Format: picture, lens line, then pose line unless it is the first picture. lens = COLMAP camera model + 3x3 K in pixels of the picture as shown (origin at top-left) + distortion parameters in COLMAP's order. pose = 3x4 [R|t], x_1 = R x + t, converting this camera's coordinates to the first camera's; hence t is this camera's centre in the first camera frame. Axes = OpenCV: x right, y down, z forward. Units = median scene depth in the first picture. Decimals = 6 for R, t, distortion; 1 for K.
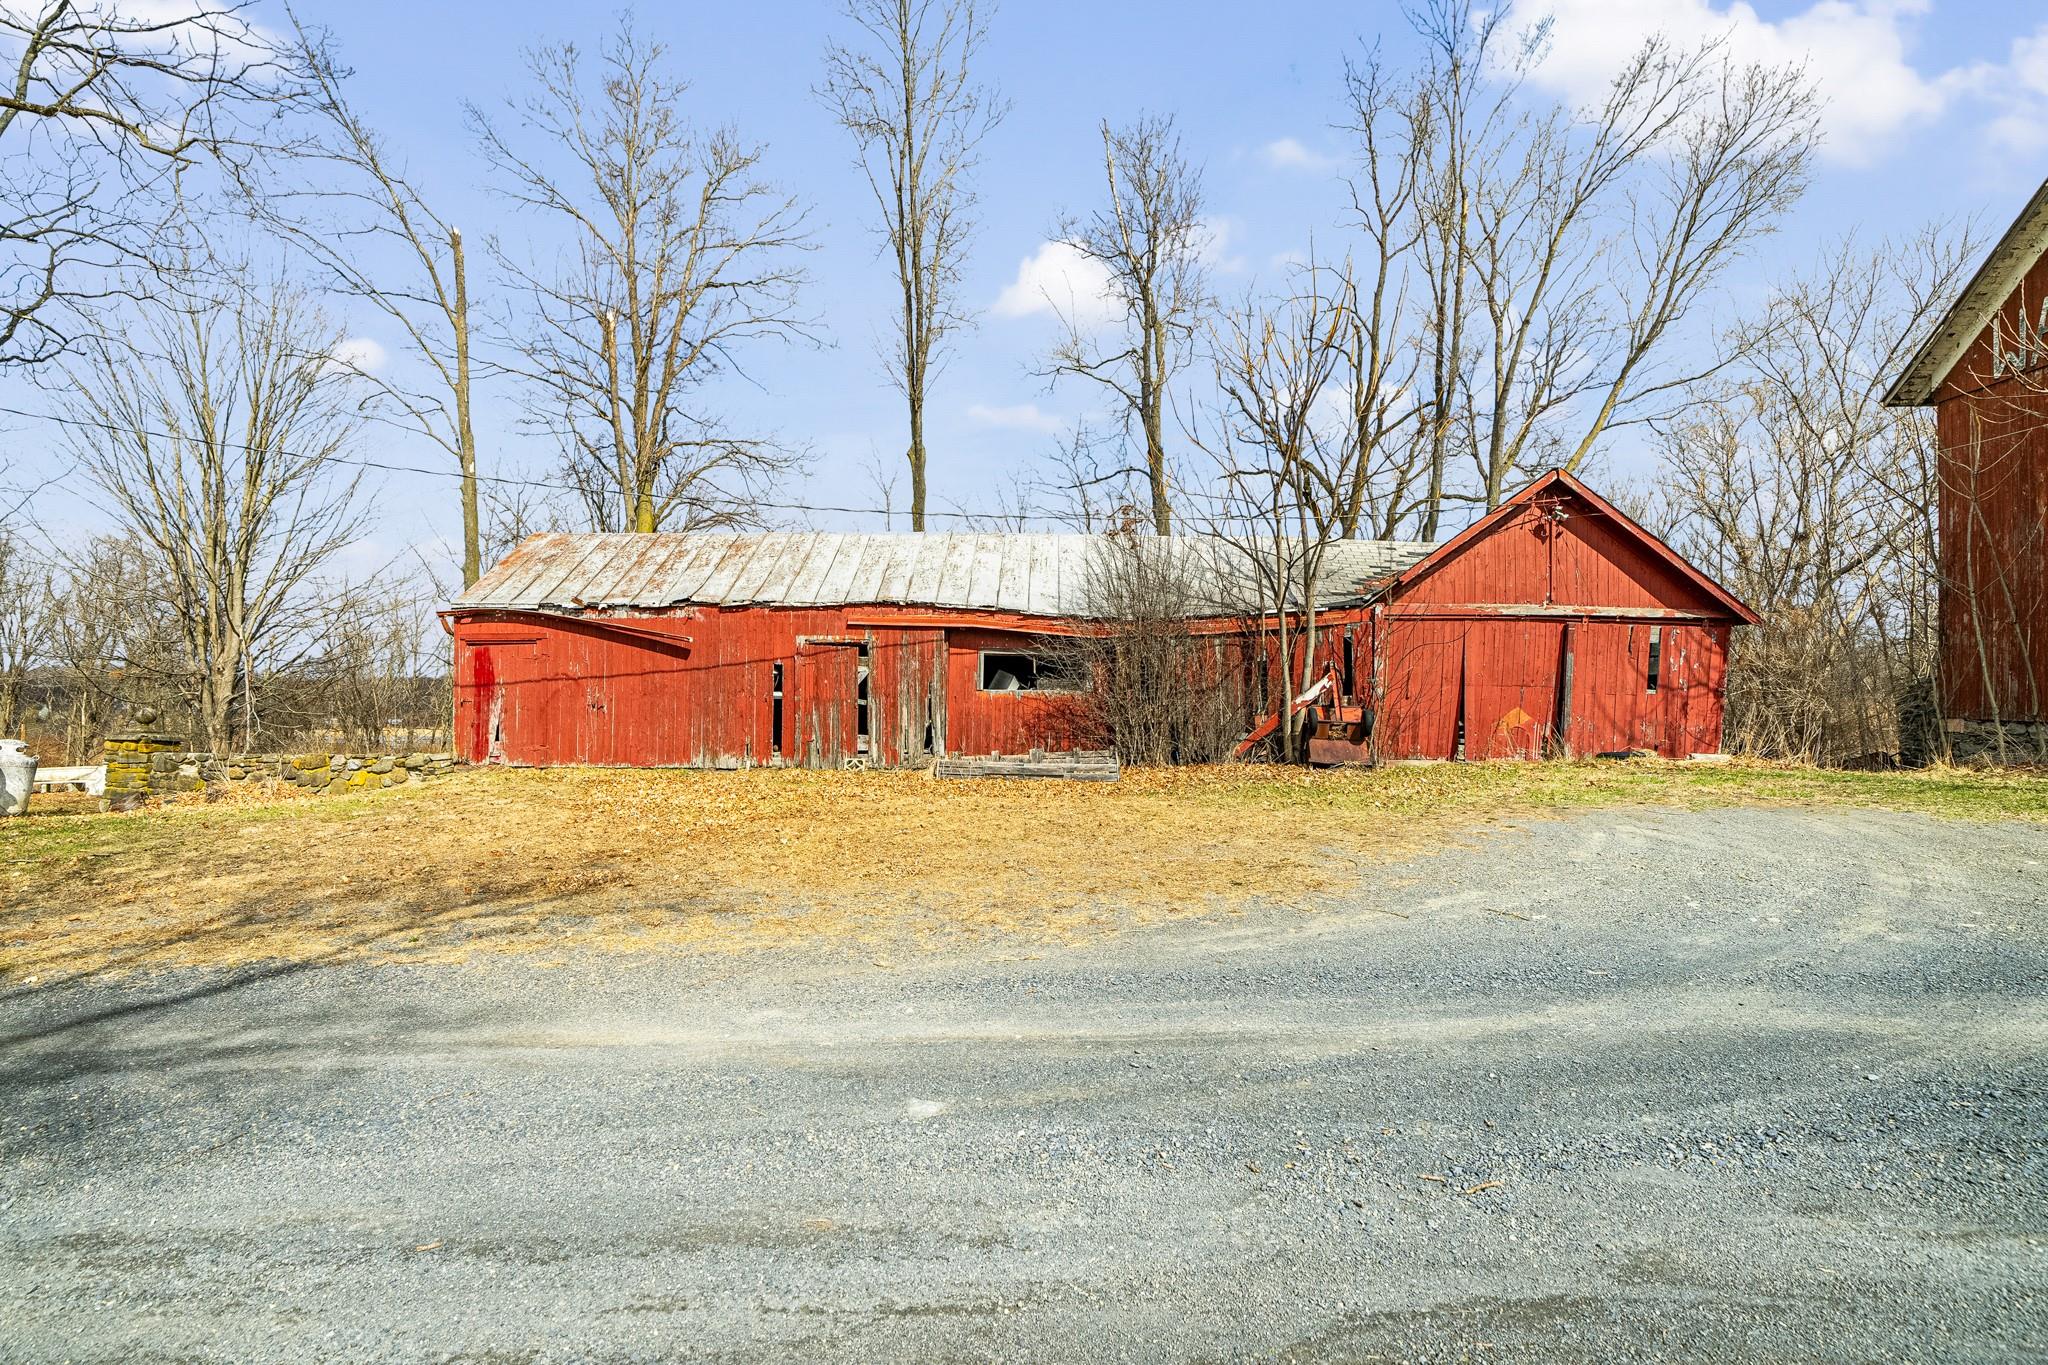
lens RADIAL K [[939.9, 0, 1023.7], [0, 939.9, 674.5], [0, 0, 1]] dist [-0.001143, -0.000243]
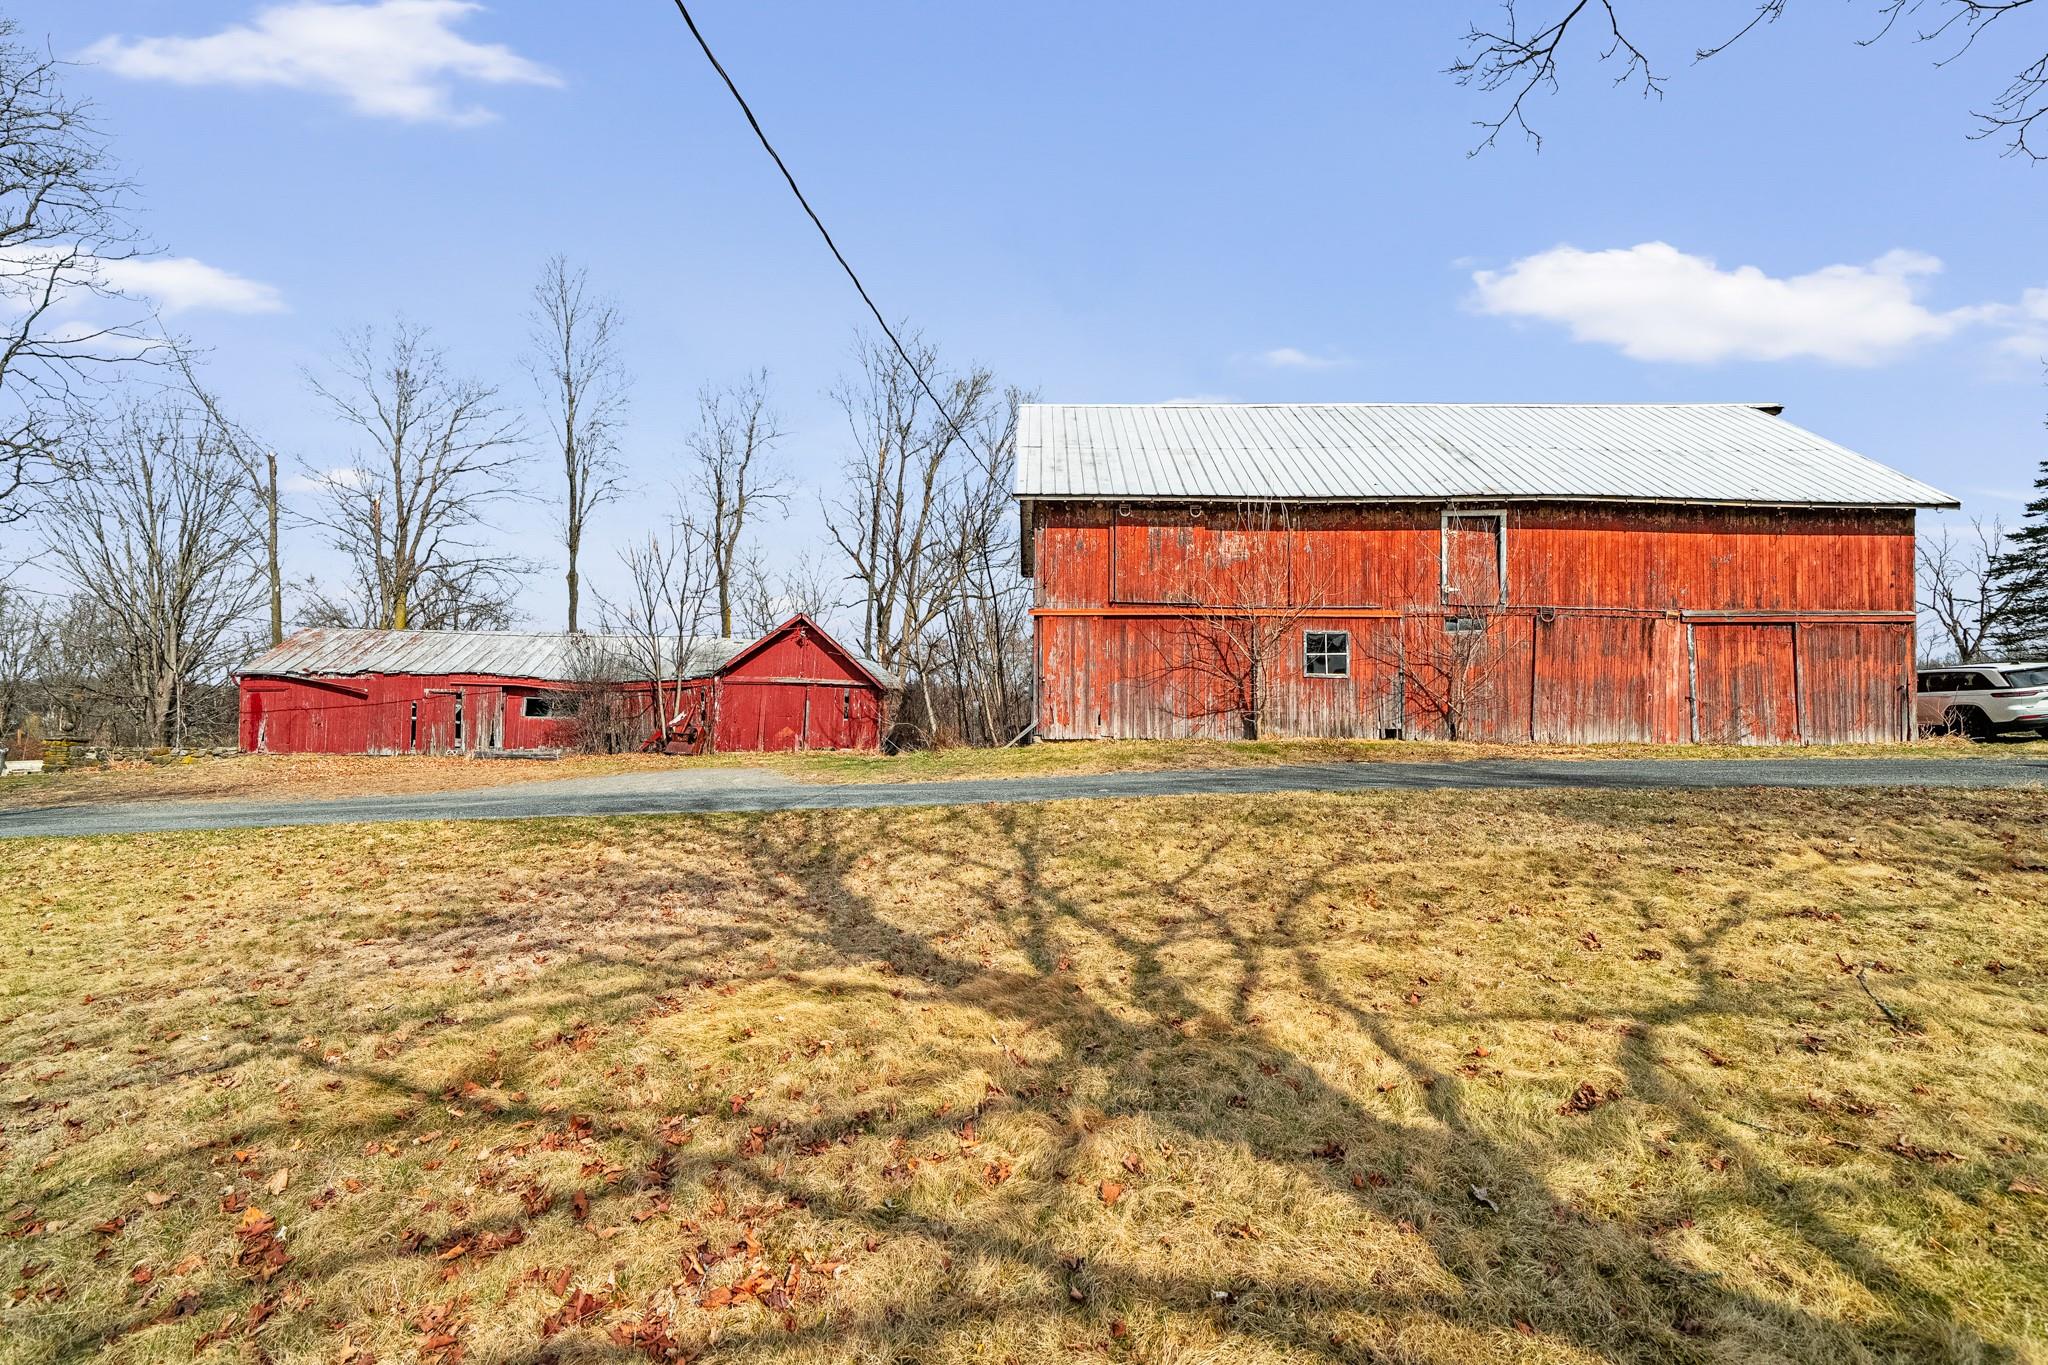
lens RADIAL K [[784.2, 0, 1024.8], [0, 784.2, 694.5], [0, 0, 1]] dist [-0.003588, 0.000051]
pose [[0.995972, 0.008860, 0.089221, 0.879469], [-0.009201, 0.999952, 0.003409, -0.046516], [-0.089186, -0.004216, 0.996006, -0.768795]]
